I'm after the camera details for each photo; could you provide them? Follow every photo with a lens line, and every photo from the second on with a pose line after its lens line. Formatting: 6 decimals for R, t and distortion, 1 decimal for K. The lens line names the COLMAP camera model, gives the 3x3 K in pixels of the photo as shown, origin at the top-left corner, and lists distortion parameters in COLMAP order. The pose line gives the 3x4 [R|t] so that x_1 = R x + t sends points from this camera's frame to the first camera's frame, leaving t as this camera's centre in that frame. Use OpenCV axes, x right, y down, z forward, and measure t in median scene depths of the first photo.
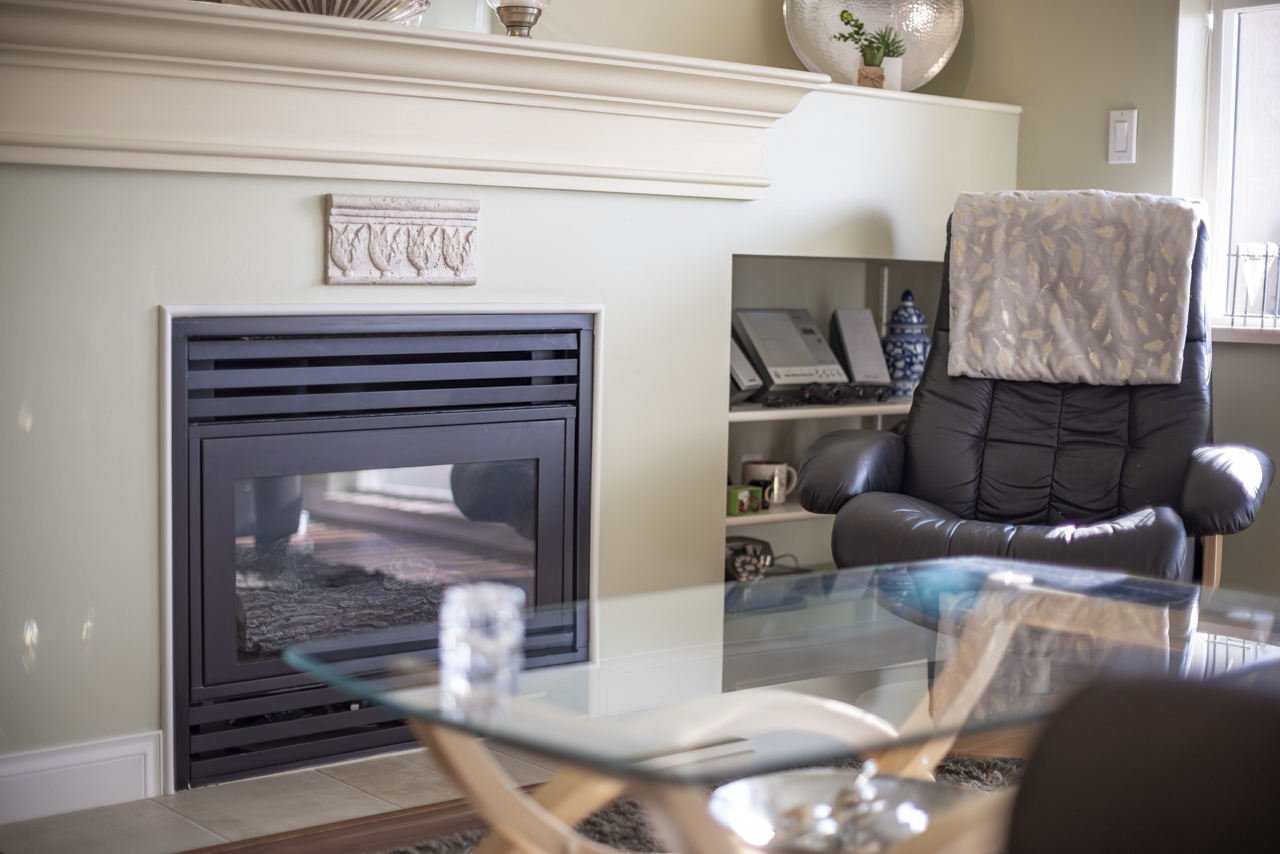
lens RADIAL K [[1887.6, 0, 639.7], [0, 1887.6, 431.9], [0, 0, 1]] dist [-0.136695, 0.000000]
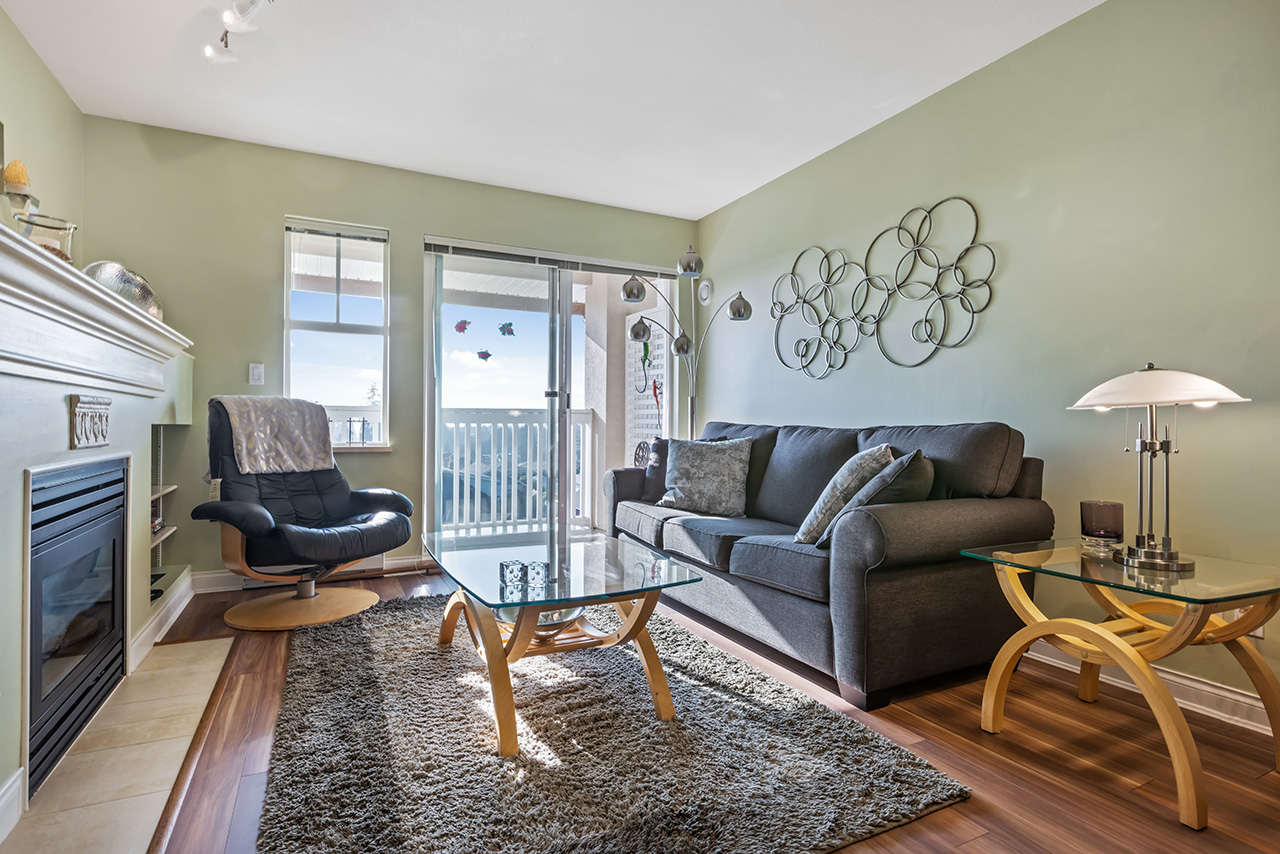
lens RADIAL K [[631.7, 0, 635.2], [0, 631.7, 424.6], [0, 0, 1]] dist [0.001427, -0.003082]
pose [[0.243987, -0.014193, 0.969675, -0.491718], [0.078156, 0.996928, -0.005073, -0.050144], [-0.966624, 0.077024, 0.244347, 0.331721]]
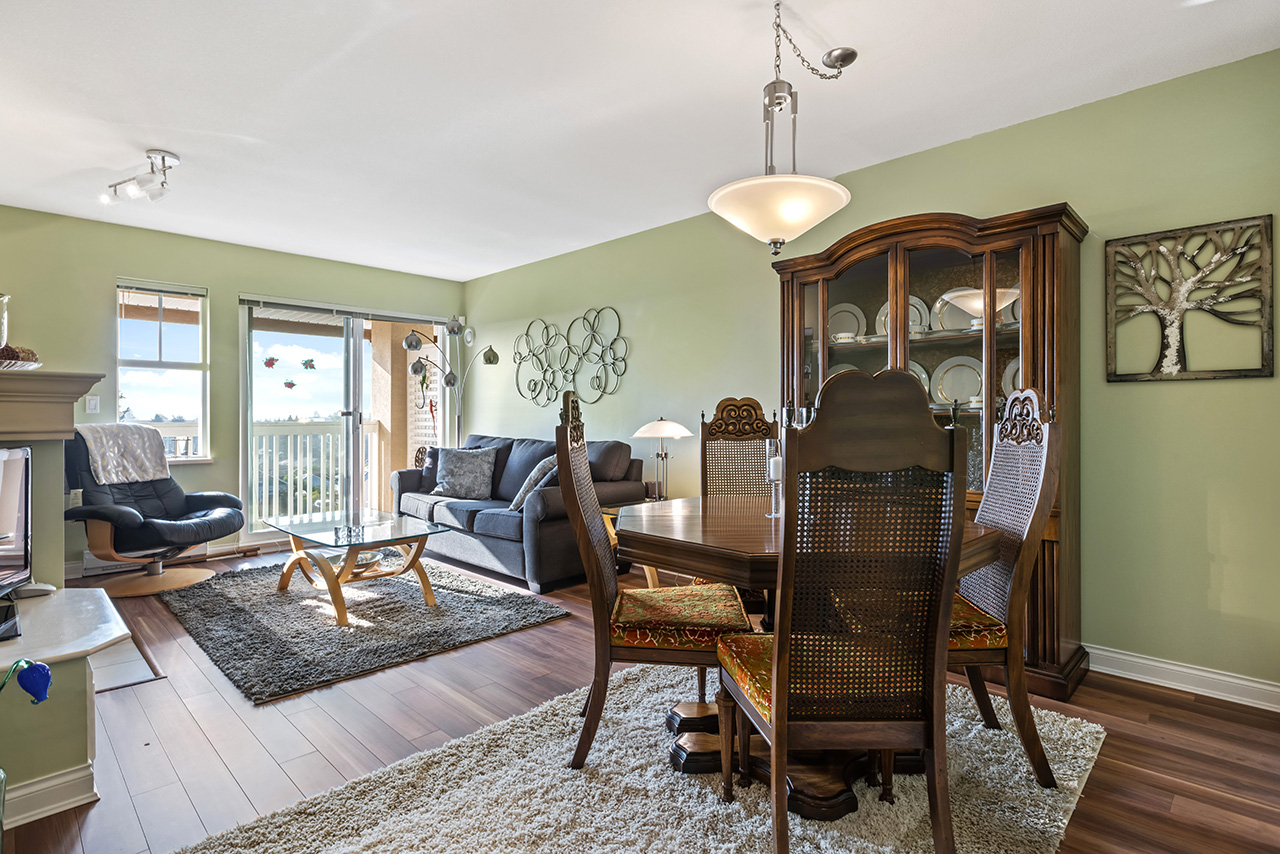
lens RADIAL K [[631.7, 0, 637.4], [0, 631.7, 417.8], [0, 0, 1]] dist [0.001427, -0.003082]
pose [[-0.086535, -0.017677, 0.996092, -0.973069], [0.080427, 0.996455, 0.024671, -0.096702], [-0.992997, 0.082248, -0.084807, 0.196724]]
